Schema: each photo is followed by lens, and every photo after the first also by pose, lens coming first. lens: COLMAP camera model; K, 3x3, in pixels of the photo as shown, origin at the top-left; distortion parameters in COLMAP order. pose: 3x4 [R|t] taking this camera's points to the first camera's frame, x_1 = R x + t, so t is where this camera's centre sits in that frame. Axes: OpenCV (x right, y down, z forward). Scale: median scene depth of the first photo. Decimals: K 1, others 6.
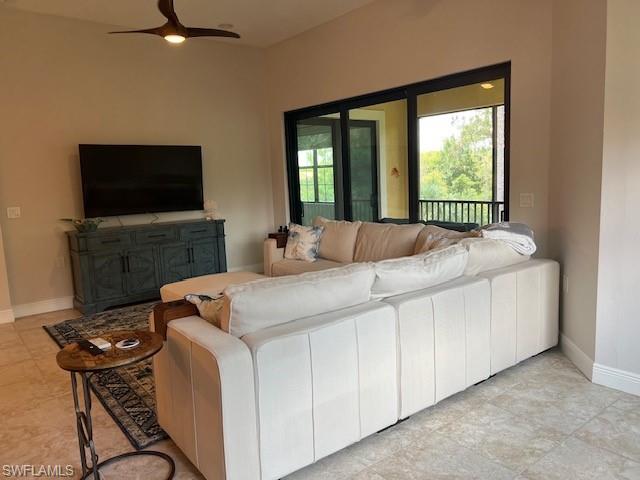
lens RADIAL K [[478.8, 0, 321.3], [0, 478.8, 236.5], [0, 0, 1]] dist [0.048841, -0.038855]
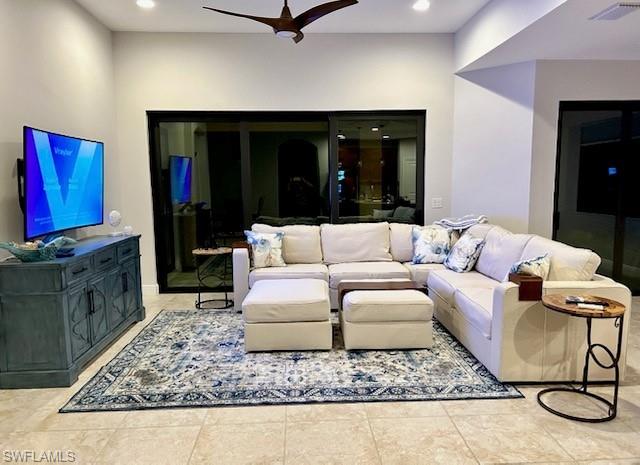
lens RADIAL K [[481.6, 0, 312.6], [0, 481.6, 238.7], [0, 0, 1]] dist [0.044069, -0.000861]
pose [[0.596056, -0.066315, 0.800199, -0.872559], [0.090121, 0.995812, 0.015397, -0.018647], [-0.797869, 0.062937, 0.599536, 0.343247]]
